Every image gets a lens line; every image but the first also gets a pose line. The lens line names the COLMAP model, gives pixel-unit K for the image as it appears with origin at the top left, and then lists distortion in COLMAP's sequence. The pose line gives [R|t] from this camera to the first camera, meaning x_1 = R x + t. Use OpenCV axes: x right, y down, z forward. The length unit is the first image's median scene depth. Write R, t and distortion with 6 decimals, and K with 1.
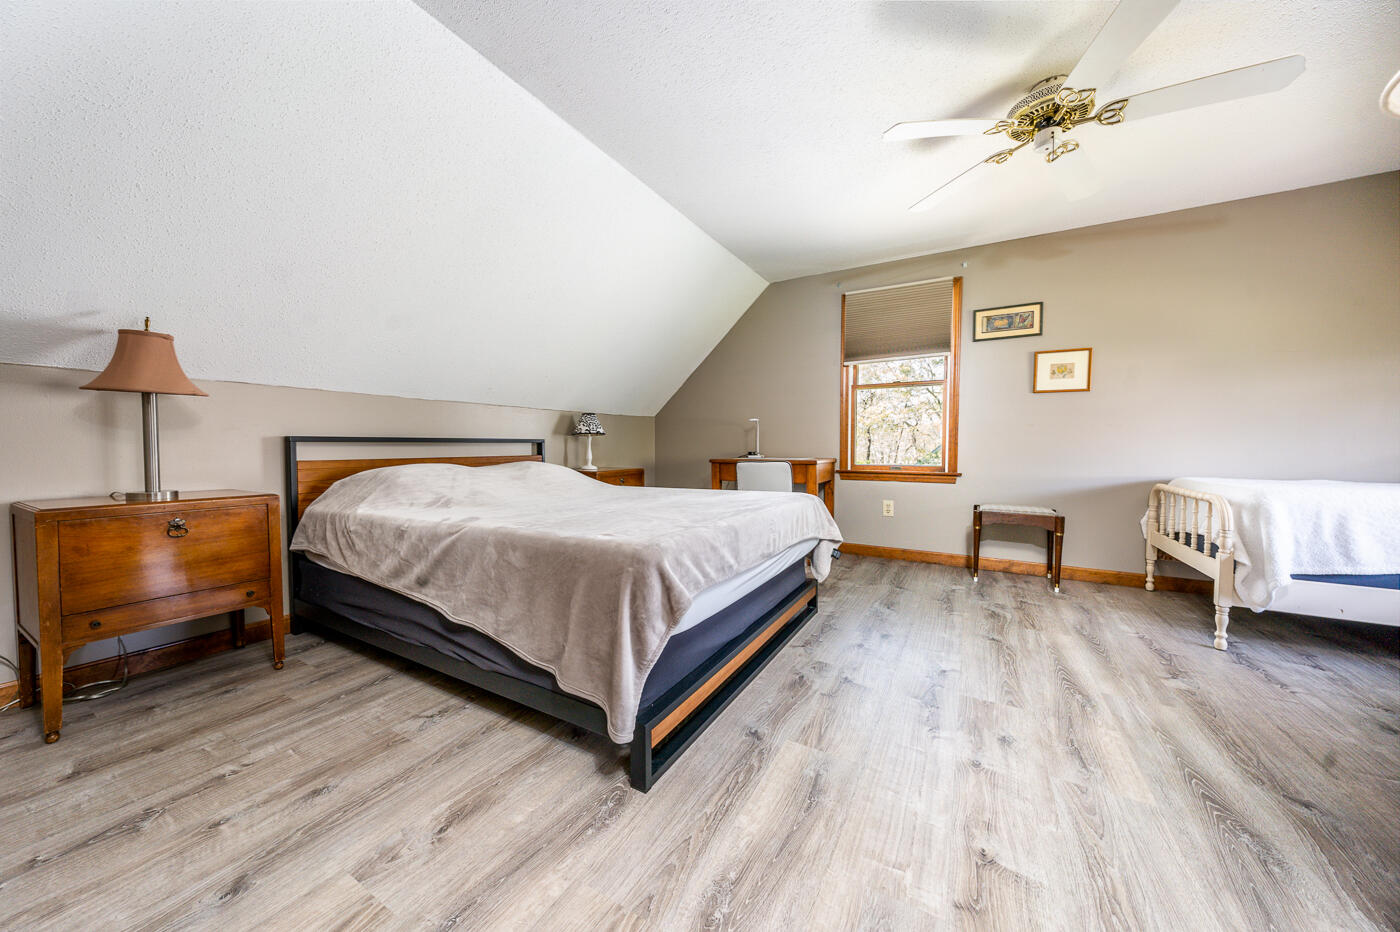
lens RADIAL K [[484.3, 0, 700.0], [0, 484.3, 466.0], [0, 0, 1]] dist [-0.001736, -0.000186]
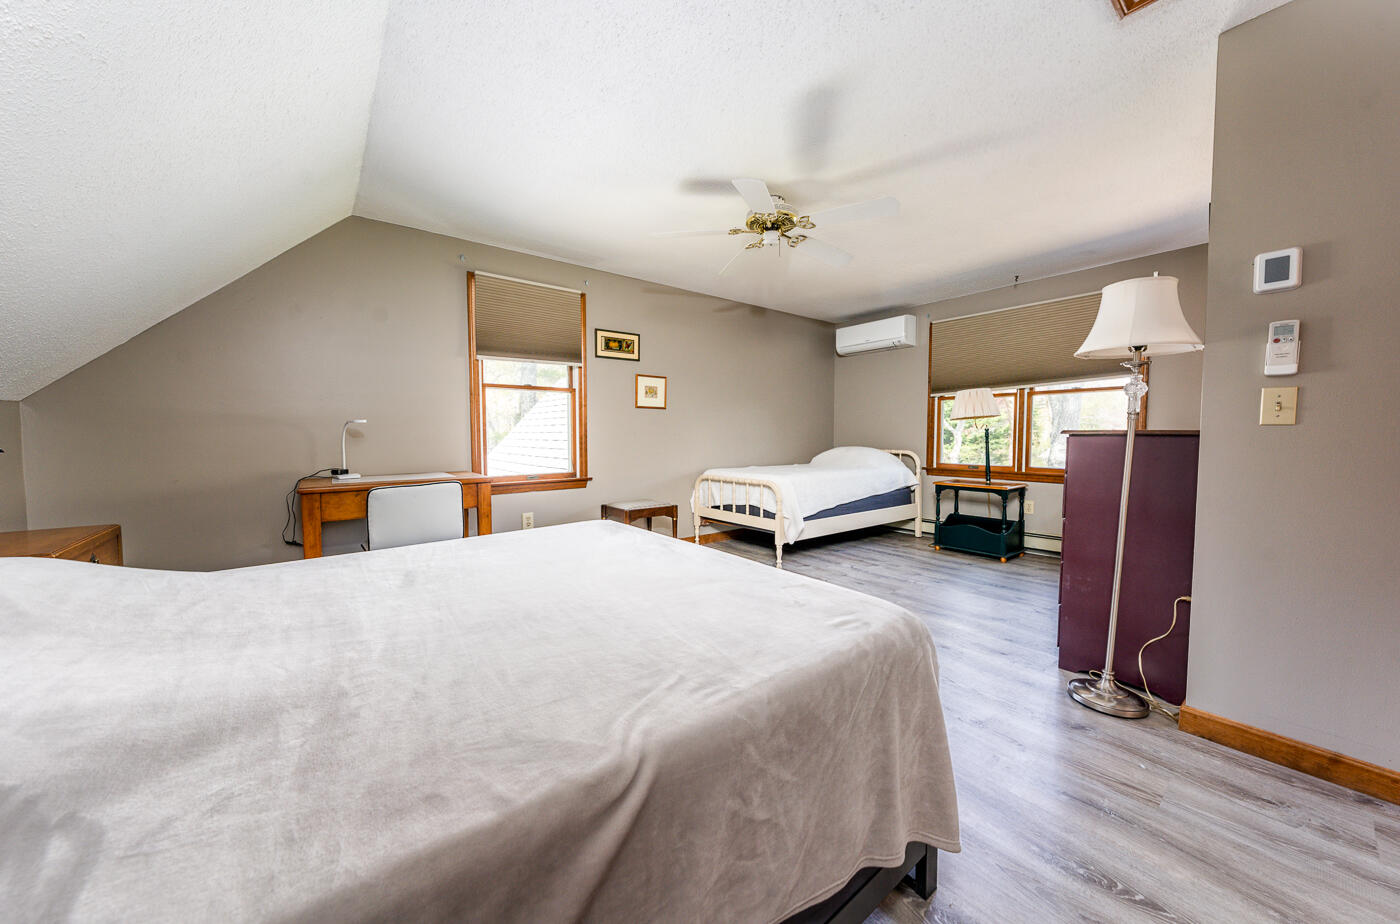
lens RADIAL K [[485.6, 0, 700.0], [0, 485.6, 462.0], [0, 0, 1]] dist [0.000725, 0.000014]
pose [[0.371836, -0.053115, 0.926778, -0.400157], [0.045260, 0.998212, 0.039050, -0.054573], [-0.927195, 0.027426, 0.373575, 0.399149]]
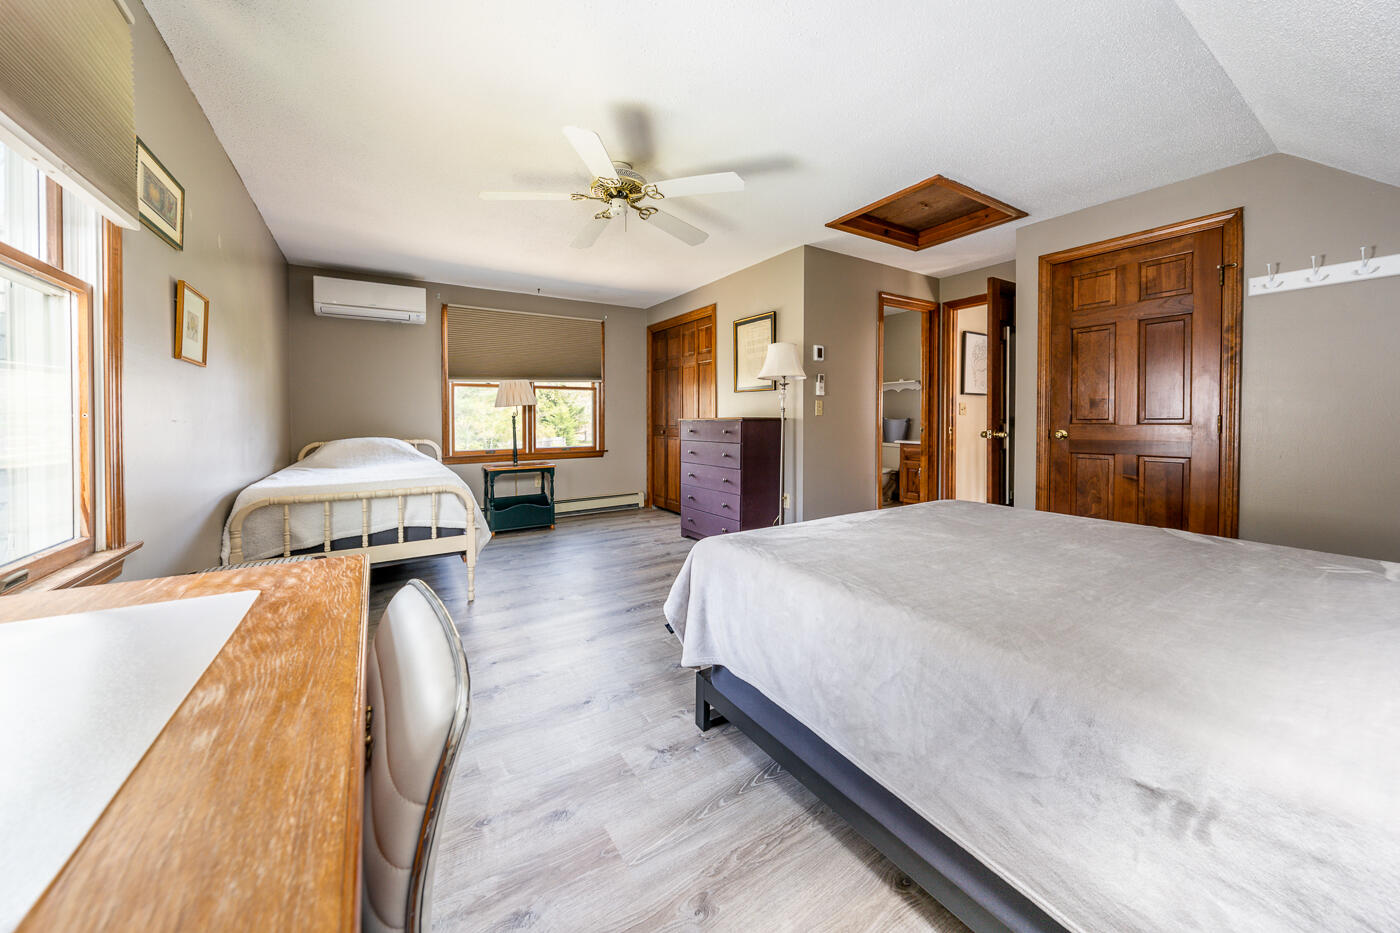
lens RADIAL K [[475.3, 0, 695.3], [0, 475.3, 423.4], [0, 0, 1]] dist [-0.000890, -0.000046]
pose [[-0.872463, 0.001625, 0.488677, -0.033967], [0.029558, 0.998339, 0.049451, -0.094455], [-0.487785, 0.057588, -0.871062, 1.218354]]
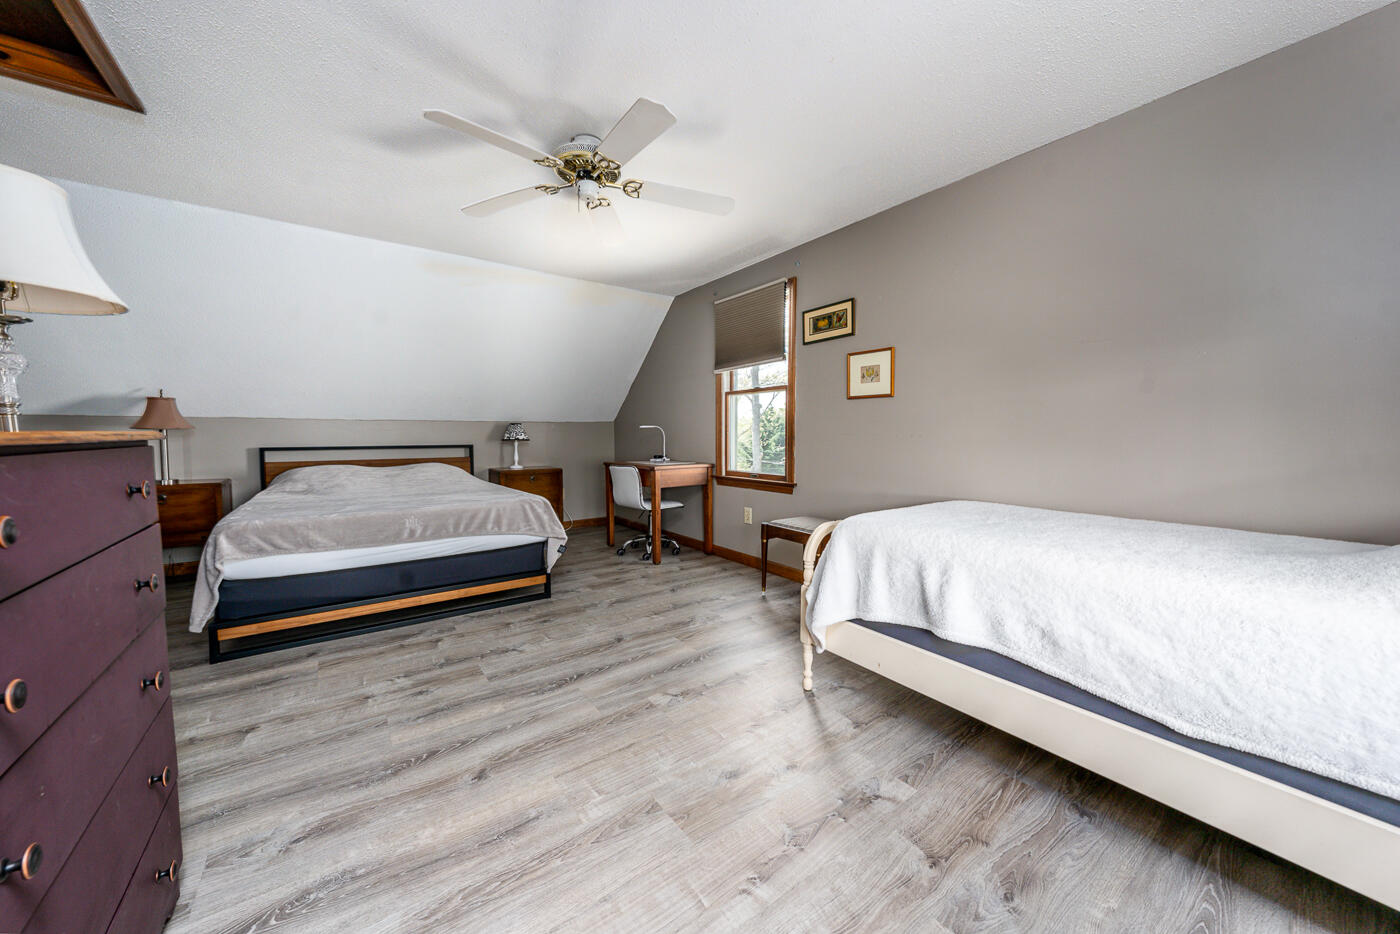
lens RADIAL K [[496.0, 0, 702.9], [0, 496.0, 463.1], [0, 0, 1]] dist [-0.001132, -0.000110]
pose [[0.911228, 0.022981, -0.411261, 0.835212], [-0.017071, 0.999692, 0.018038, -0.043184], [0.411548, -0.009416, 0.911339, 0.039539]]
